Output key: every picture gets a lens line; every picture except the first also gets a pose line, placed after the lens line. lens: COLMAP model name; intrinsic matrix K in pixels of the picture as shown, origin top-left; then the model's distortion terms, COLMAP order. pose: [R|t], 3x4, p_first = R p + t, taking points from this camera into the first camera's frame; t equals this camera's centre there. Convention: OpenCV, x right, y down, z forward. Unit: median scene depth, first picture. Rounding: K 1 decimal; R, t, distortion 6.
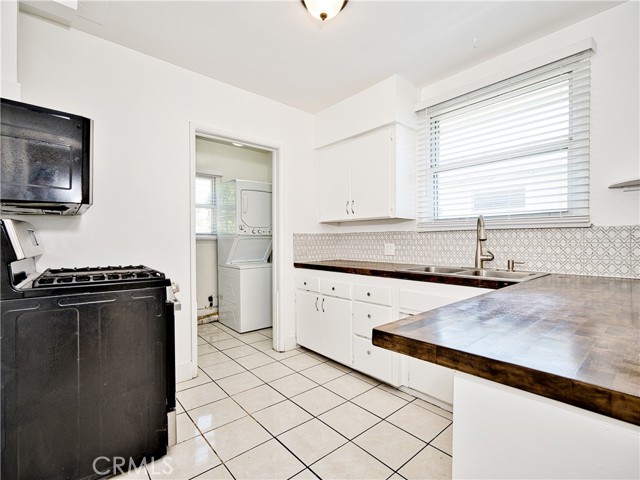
lens RADIAL K [[304.5, 0, 320.8], [0, 304.5, 240.2], [0, 0, 1]] dist [-0.003396, 0.001089]
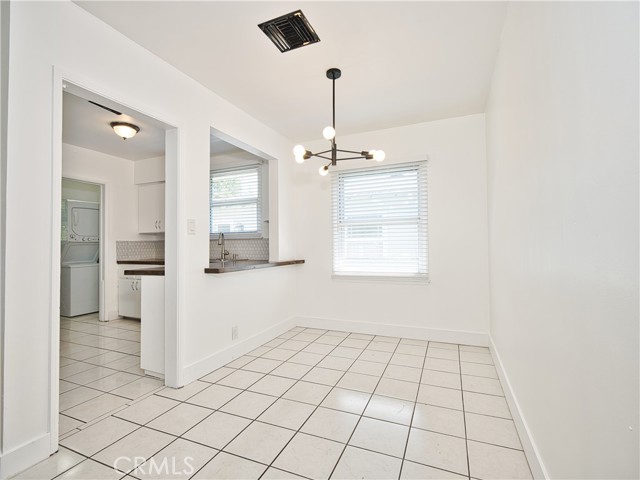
lens RADIAL K [[304.5, 0, 321.6], [0, 304.5, 237.8], [0, 0, 1]] dist [-0.003396, 0.001089]
pose [[0.900824, 0.003251, 0.434172, 0.185114], [0.008196, 0.999666, -0.024490, 0.007935], [-0.434107, 0.025620, 0.900497, -0.857774]]
